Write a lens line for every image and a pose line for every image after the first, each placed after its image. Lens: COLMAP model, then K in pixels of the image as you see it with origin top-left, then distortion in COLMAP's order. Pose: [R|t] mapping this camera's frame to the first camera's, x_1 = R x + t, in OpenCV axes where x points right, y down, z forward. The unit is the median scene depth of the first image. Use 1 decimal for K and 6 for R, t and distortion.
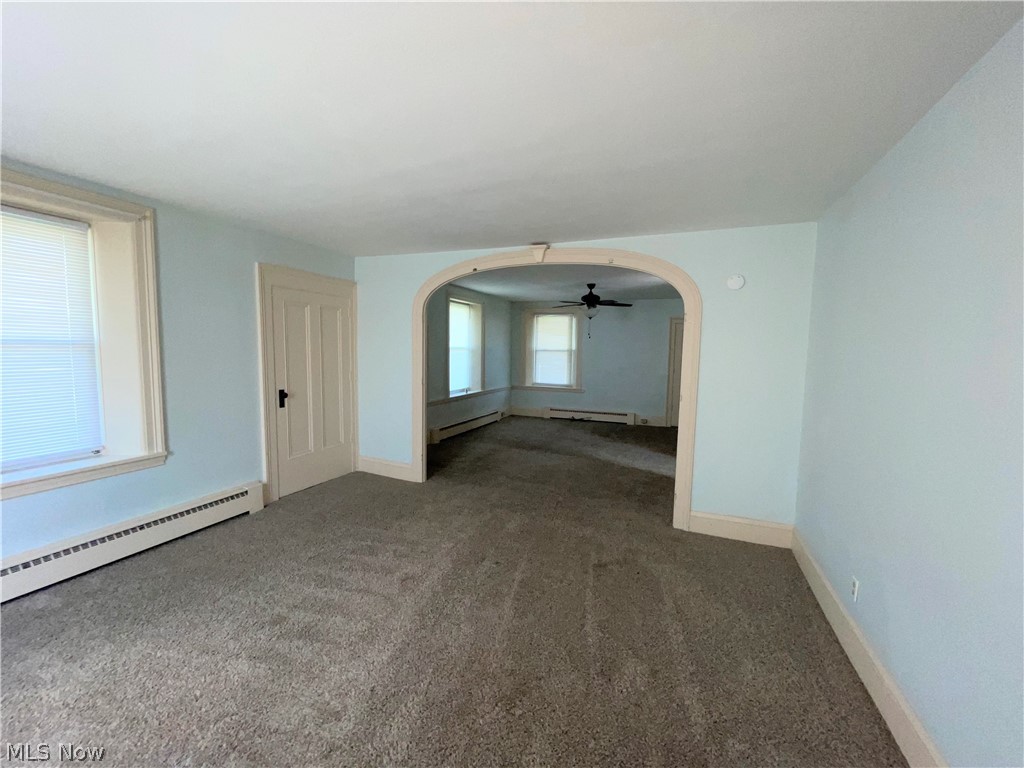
lens RADIAL K [[417.3, 0, 505.5], [0, 417.3, 385.9], [0, 0, 1]] dist [-0.000732, -0.000823]
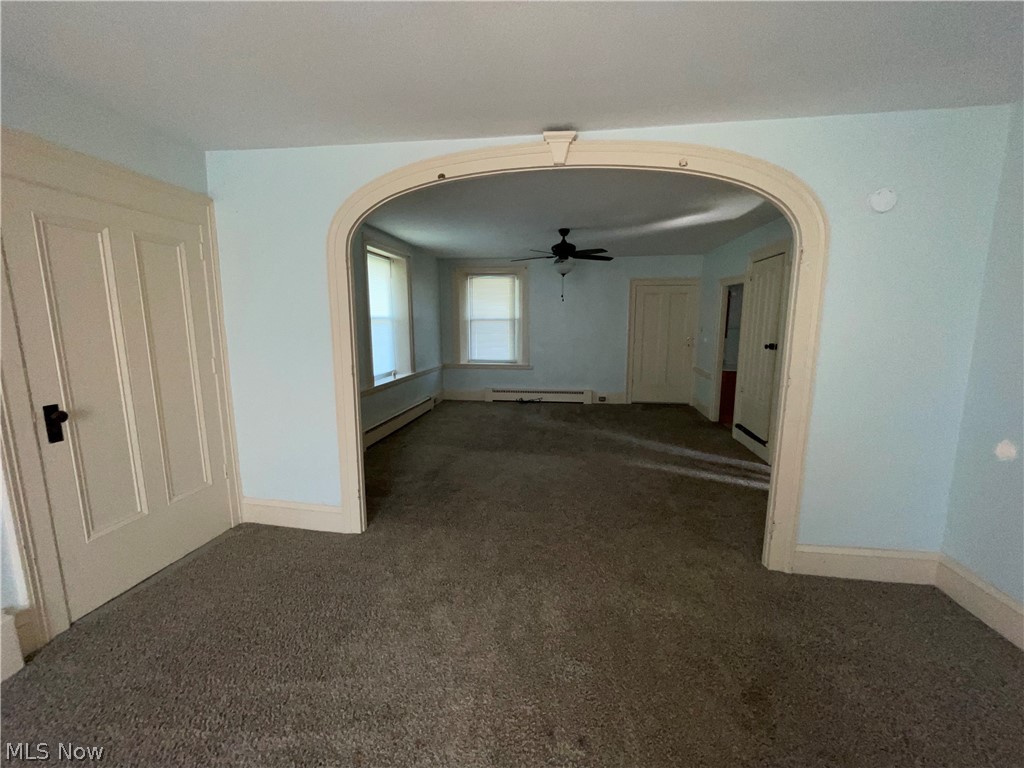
lens RADIAL K [[417.3, 0, 507.5], [0, 417.3, 384.0], [0, 0, 1]] dist [-0.000732, -0.000823]
pose [[0.967888, -0.055051, 0.245280, -0.097155], [0.039972, 0.997016, 0.066040, -0.016290], [-0.248183, -0.054115, 0.967200, 0.270069]]
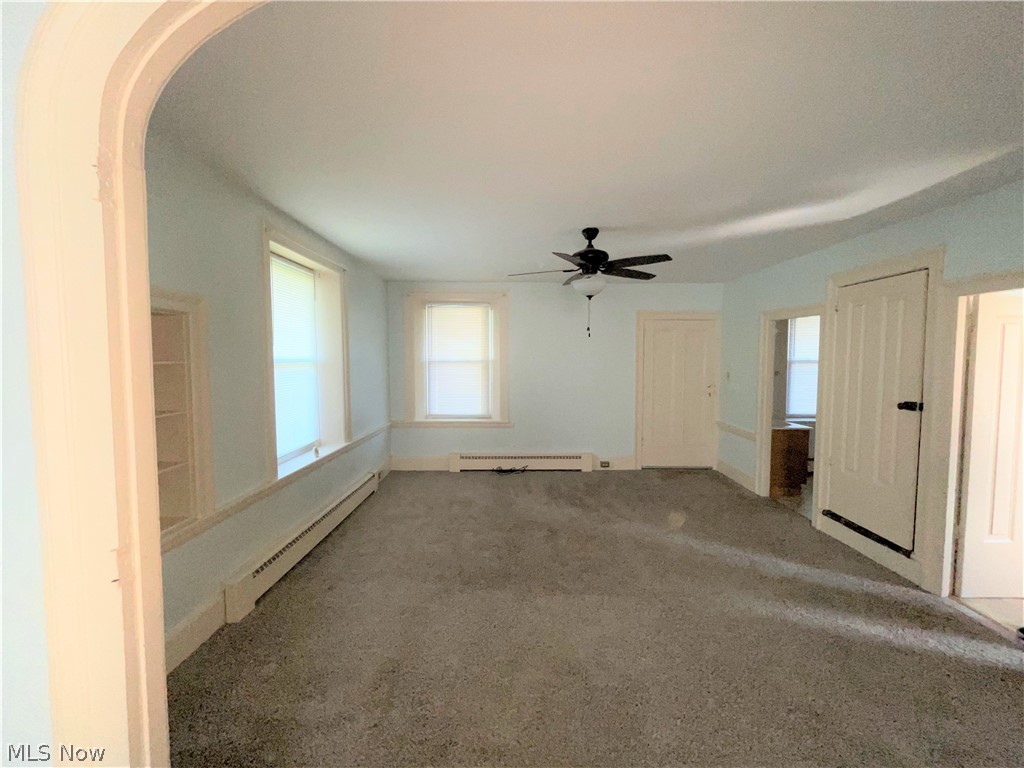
lens RADIAL K [[417.3, 0, 509.7], [0, 417.3, 383.8], [0, 0, 1]] dist [-0.000732, -0.000823]
pose [[0.920292, -0.038088, 0.389373, -0.087419], [0.049235, 0.998612, -0.018685, -0.052749], [-0.388121, 0.036366, 0.920891, 0.576836]]
